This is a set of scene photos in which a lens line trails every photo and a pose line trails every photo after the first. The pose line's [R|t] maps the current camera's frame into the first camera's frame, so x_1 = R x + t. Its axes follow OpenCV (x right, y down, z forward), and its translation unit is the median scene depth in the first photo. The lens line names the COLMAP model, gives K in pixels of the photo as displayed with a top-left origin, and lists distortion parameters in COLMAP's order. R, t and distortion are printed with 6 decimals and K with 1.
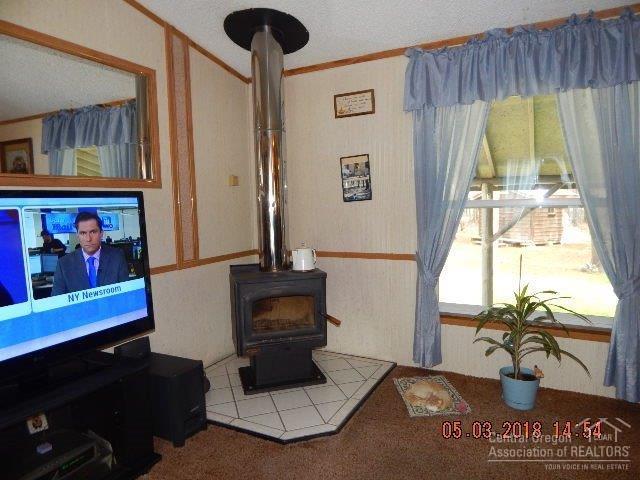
lens RADIAL K [[417.4, 0, 320.0], [0, 417.4, 240.0], [0, 0, 1]] dist [0.004870, 0.001461]
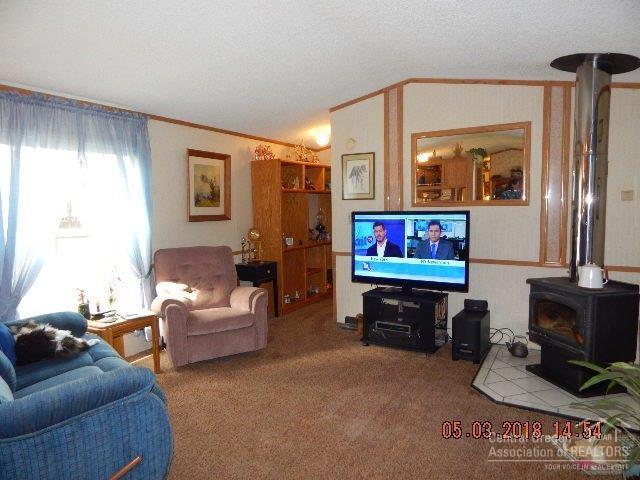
lens RADIAL K [[414.4, 0, 320.0], [0, 414.4, 240.0], [0, 0, 1]] dist [-0.004895, -0.000862]
pose [[-0.046928, 0.115831, -0.992160, 1.404030], [-0.070422, 0.990399, 0.118956, -0.170447], [0.996413, 0.075452, -0.038321, 0.507236]]
